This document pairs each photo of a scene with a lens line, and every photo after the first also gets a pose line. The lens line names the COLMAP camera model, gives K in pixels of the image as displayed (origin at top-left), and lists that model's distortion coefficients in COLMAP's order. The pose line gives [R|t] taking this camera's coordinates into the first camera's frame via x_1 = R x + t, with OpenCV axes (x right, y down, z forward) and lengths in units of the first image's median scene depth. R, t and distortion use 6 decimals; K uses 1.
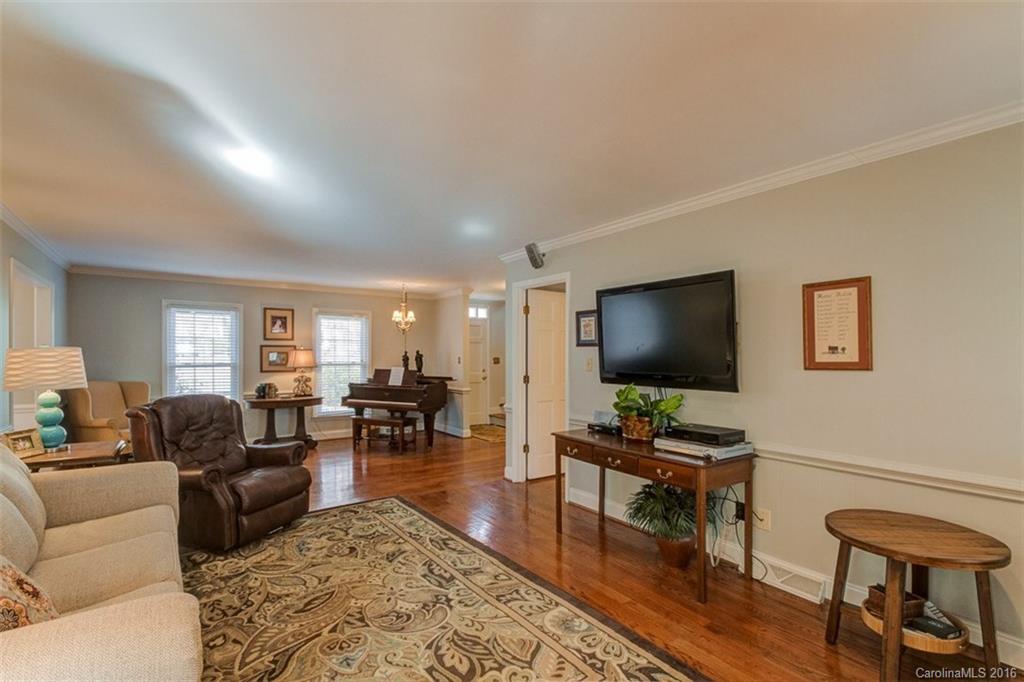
lens RADIAL K [[486.5, 0, 513.6], [0, 486.5, 347.5], [0, 0, 1]] dist [0.001927, 0.000117]
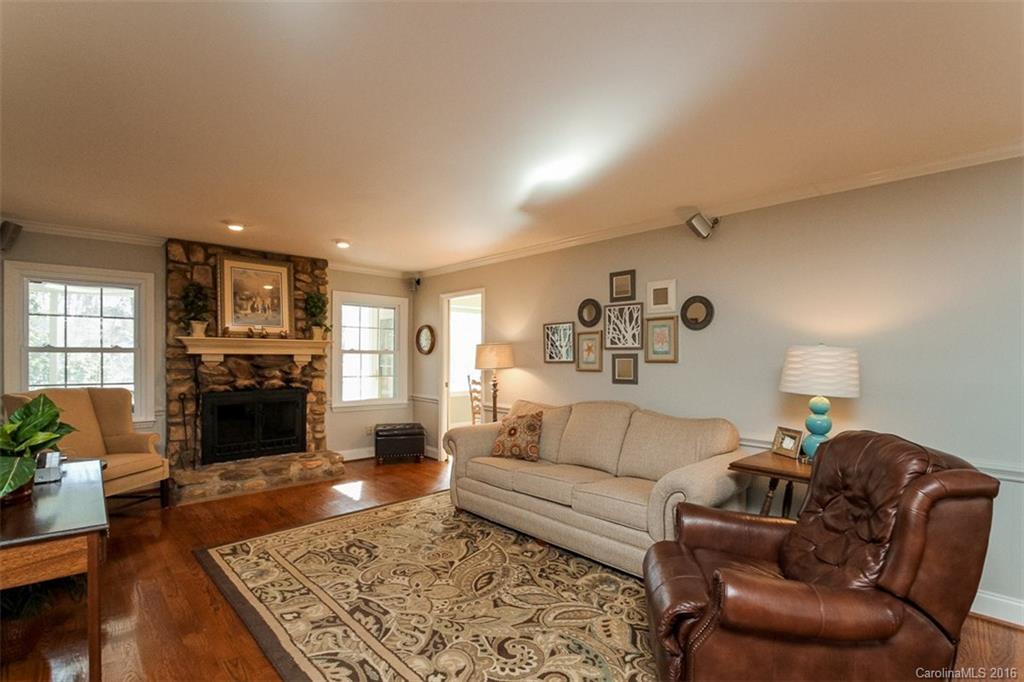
lens RADIAL K [[486.5, 0, 511.2], [0, 486.5, 349.6], [0, 0, 1]] dist [0.001927, 0.000117]
pose [[-0.992375, -0.009240, -0.122911, -0.319140], [-0.006521, 0.999725, -0.022506, 0.030454], [0.123085, -0.021533, -0.992163, 2.052143]]
